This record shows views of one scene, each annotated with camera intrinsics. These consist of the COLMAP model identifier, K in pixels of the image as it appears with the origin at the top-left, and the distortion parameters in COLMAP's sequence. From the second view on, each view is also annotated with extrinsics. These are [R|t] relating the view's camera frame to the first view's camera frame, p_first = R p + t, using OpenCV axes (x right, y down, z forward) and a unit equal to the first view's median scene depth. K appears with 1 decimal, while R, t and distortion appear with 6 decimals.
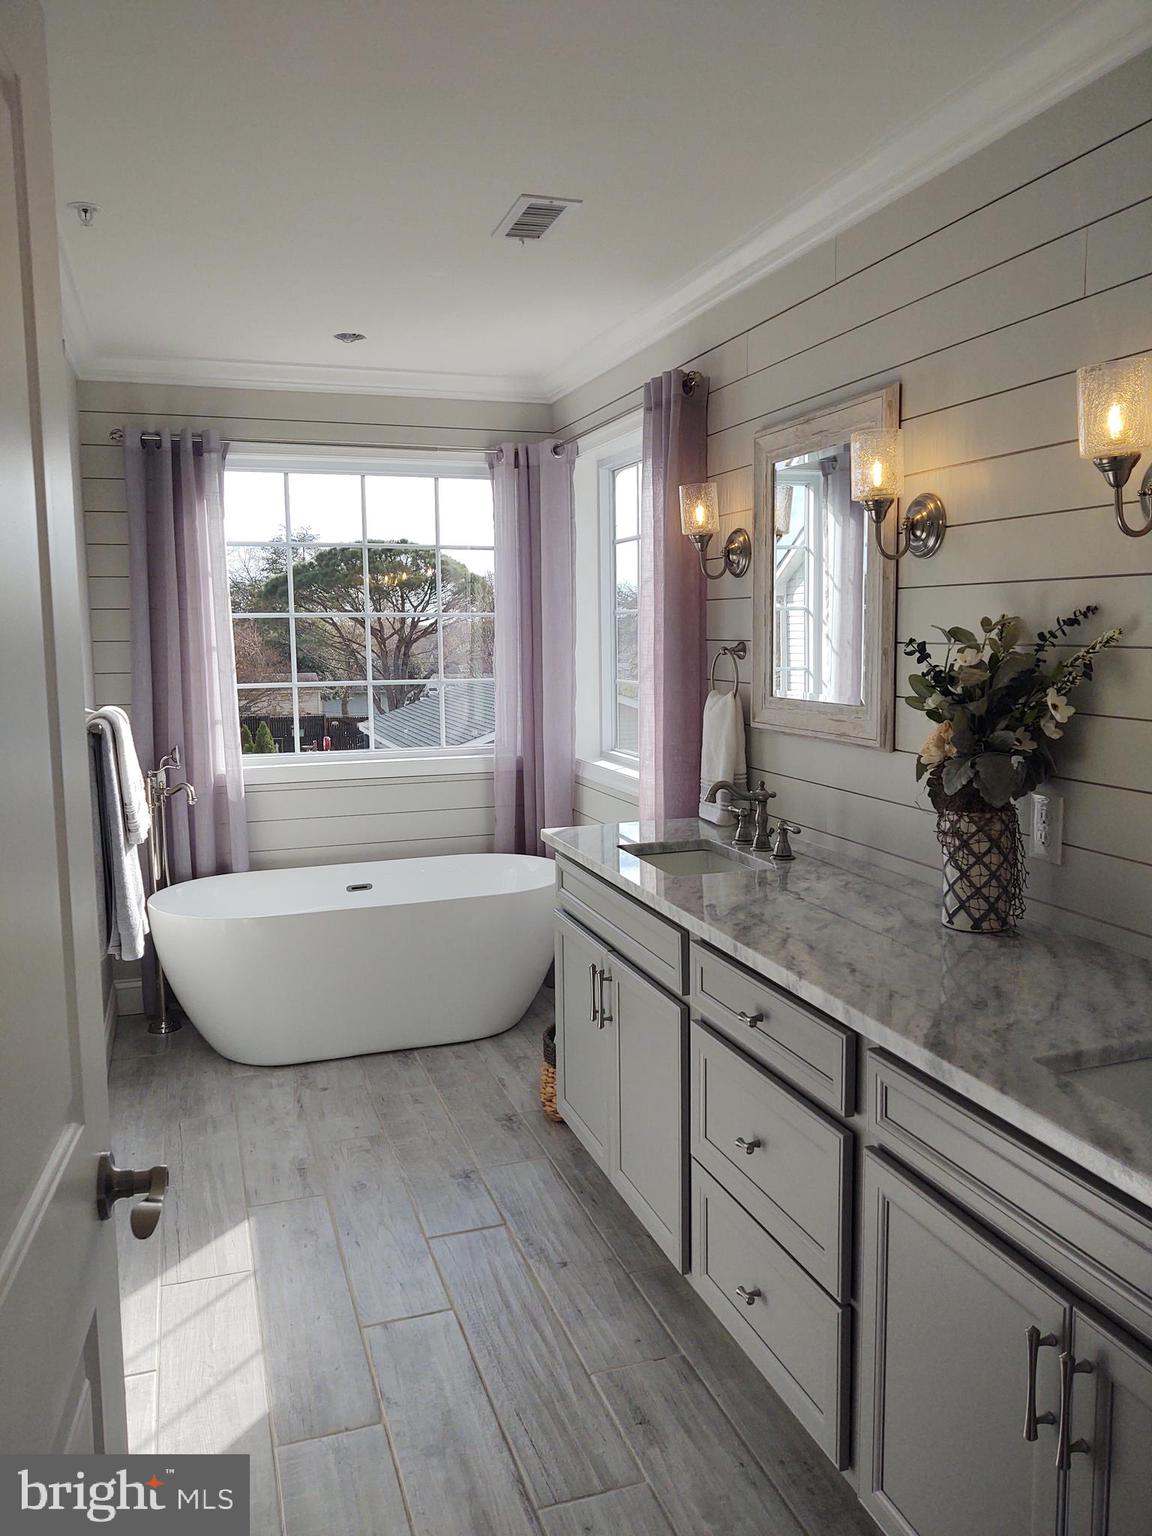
lens RADIAL K [[1178.7, 0, 576.0], [0, 1178.7, 768.0], [0, 0, 1]] dist [-0.001393, -0.002623]
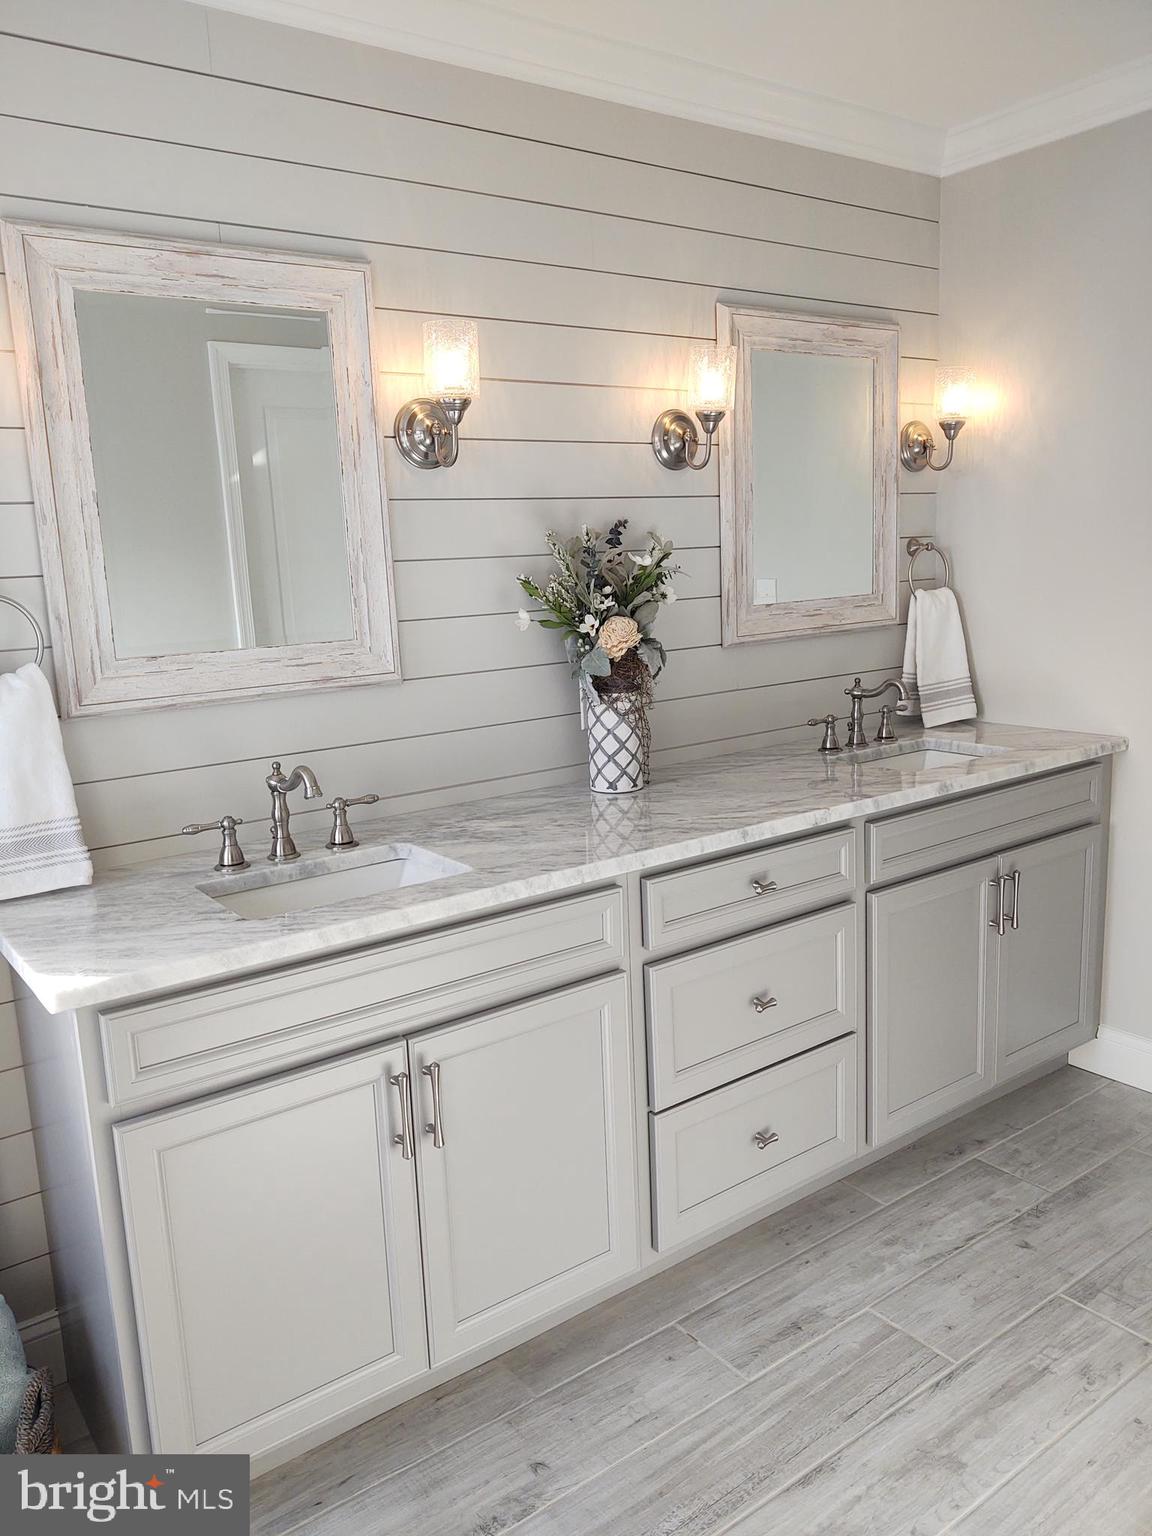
lens RADIAL K [[1178.7, 0, 576.0], [0, 1178.7, 768.0], [0, 0, 1]] dist [-0.001393, -0.002623]
pose [[-0.314458, -0.147854, 0.937686, -0.768311], [0.158691, 0.965708, 0.205490, -0.139578], [-0.935913, 0.213420, -0.280211, 1.386796]]
